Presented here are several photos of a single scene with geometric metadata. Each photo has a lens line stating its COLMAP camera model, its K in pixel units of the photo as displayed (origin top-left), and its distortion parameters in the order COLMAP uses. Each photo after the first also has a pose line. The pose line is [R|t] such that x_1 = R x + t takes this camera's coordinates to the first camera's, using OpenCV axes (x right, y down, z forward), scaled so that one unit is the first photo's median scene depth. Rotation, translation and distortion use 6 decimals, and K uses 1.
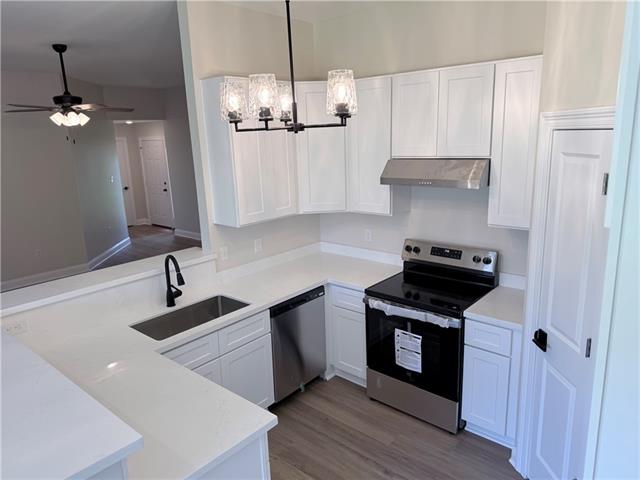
lens RADIAL K [[448.6, 0, 321.3], [0, 448.6, 237.8], [0, 0, 1]] dist [0.054897, -0.060175]
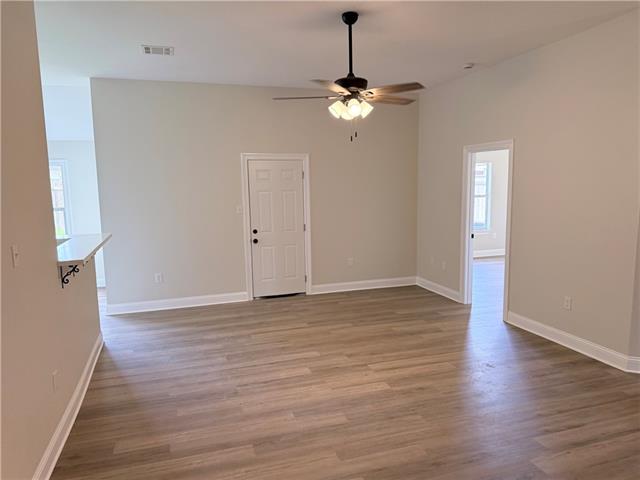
lens RADIAL K [[448.6, 0, 322.8], [0, 448.6, 237.4], [0, 0, 1]] dist [0.054897, -0.060175]
pose [[-0.512852, 0.148265, -0.845577, 0.222008], [-0.160858, 0.950931, 0.264301, -0.357864], [0.843272, 0.271565, -0.463837, 2.004947]]
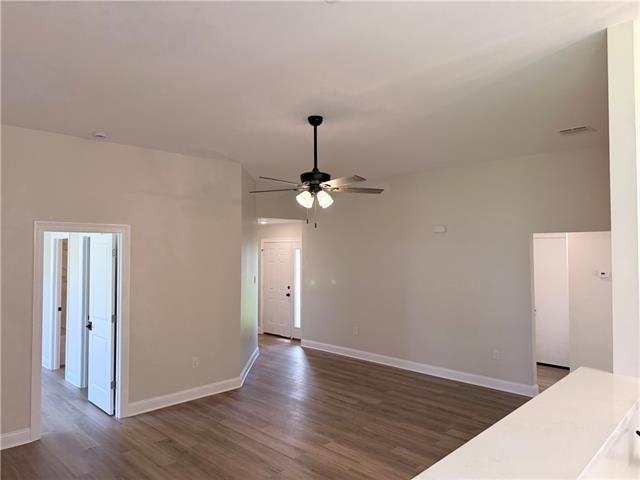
lens RADIAL K [[448.6, 0, 315.5], [0, 448.6, 238.9], [0, 0, 1]] dist [0.054897, -0.060175]
pose [[0.996758, 0.028269, -0.075323, -0.717893], [-0.046272, 0.967325, -0.249280, 0.025371], [0.065815, 0.251957, 0.965498, 0.313686]]
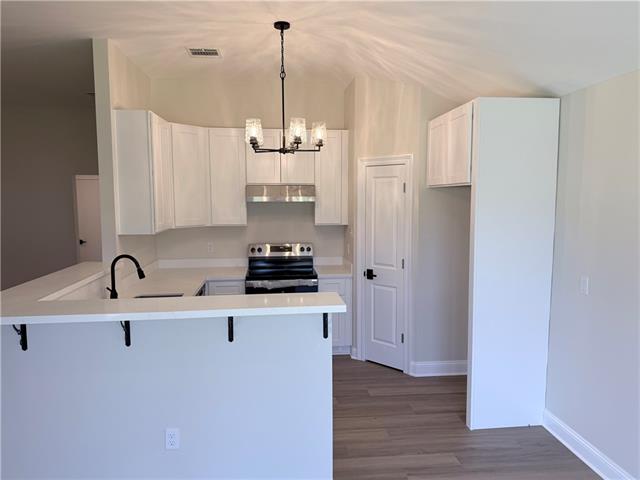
lens RADIAL K [[448.6, 0, 323.0], [0, 448.6, 234.7], [0, 0, 1]] dist [0.054897, -0.060175]
pose [[0.678523, -0.031921, 0.733886, -0.762821], [0.145213, 0.985169, -0.091408, 0.152184], [-0.720084, 0.168592, 0.673095, -0.118134]]
